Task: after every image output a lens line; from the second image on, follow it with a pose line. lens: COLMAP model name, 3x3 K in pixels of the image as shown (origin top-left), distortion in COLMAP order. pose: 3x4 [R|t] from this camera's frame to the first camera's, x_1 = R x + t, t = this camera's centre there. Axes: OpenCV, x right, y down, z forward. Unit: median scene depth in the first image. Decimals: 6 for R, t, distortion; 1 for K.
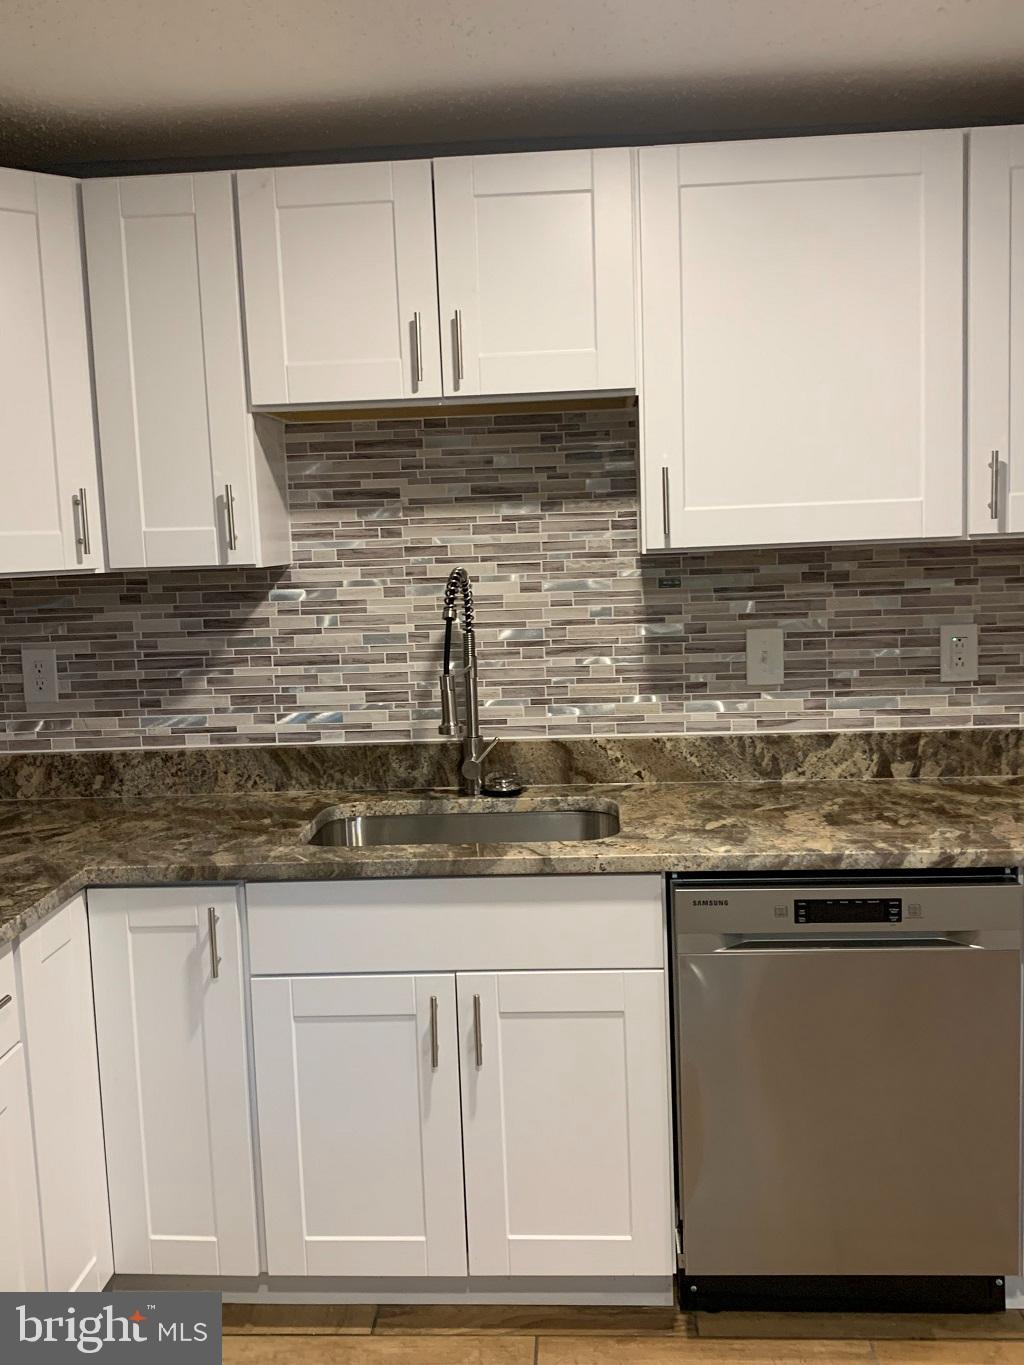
lens RADIAL K [[1344.9, 0, 514.6], [0, 1344.9, 682.8], [0, 0, 1]] dist [0.038218, 0.000000]
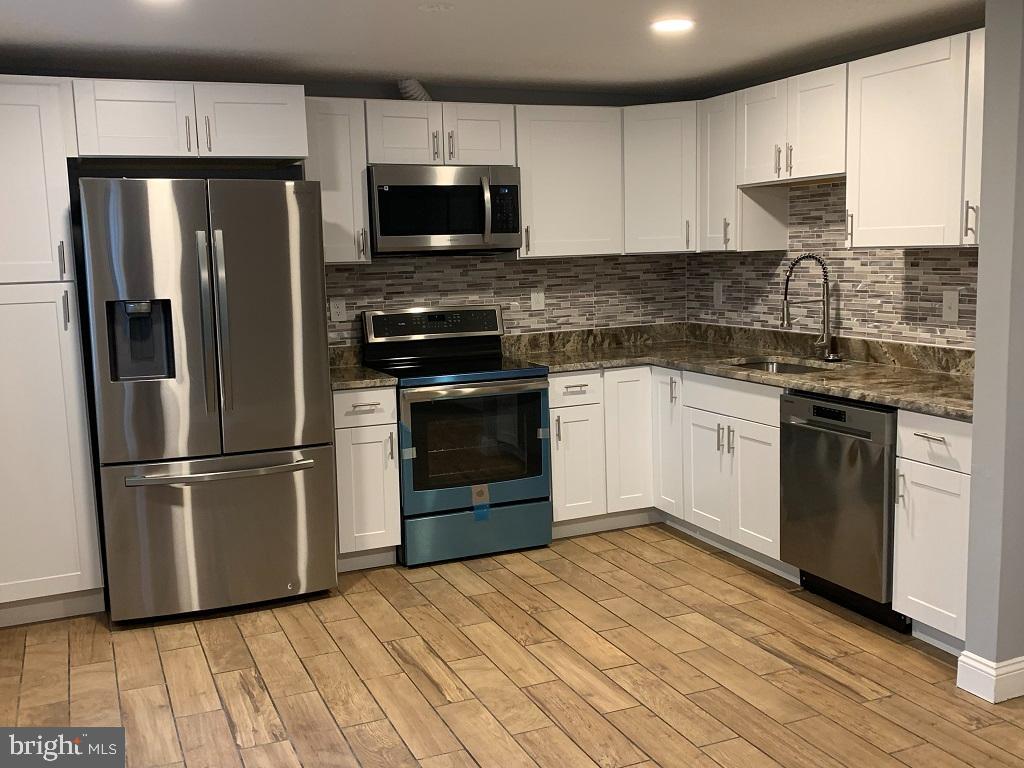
lens RADIAL K [[1008.9, 0, 507.8], [0, 1008.9, 382.8], [0, 0, 1]] dist [0.038218, 0.000000]
pose [[0.453060, 0.141442, -0.880188, 1.226075], [-0.090684, 0.989524, 0.112334, -0.017534], [0.886856, 0.028925, 0.461140, -0.199666]]
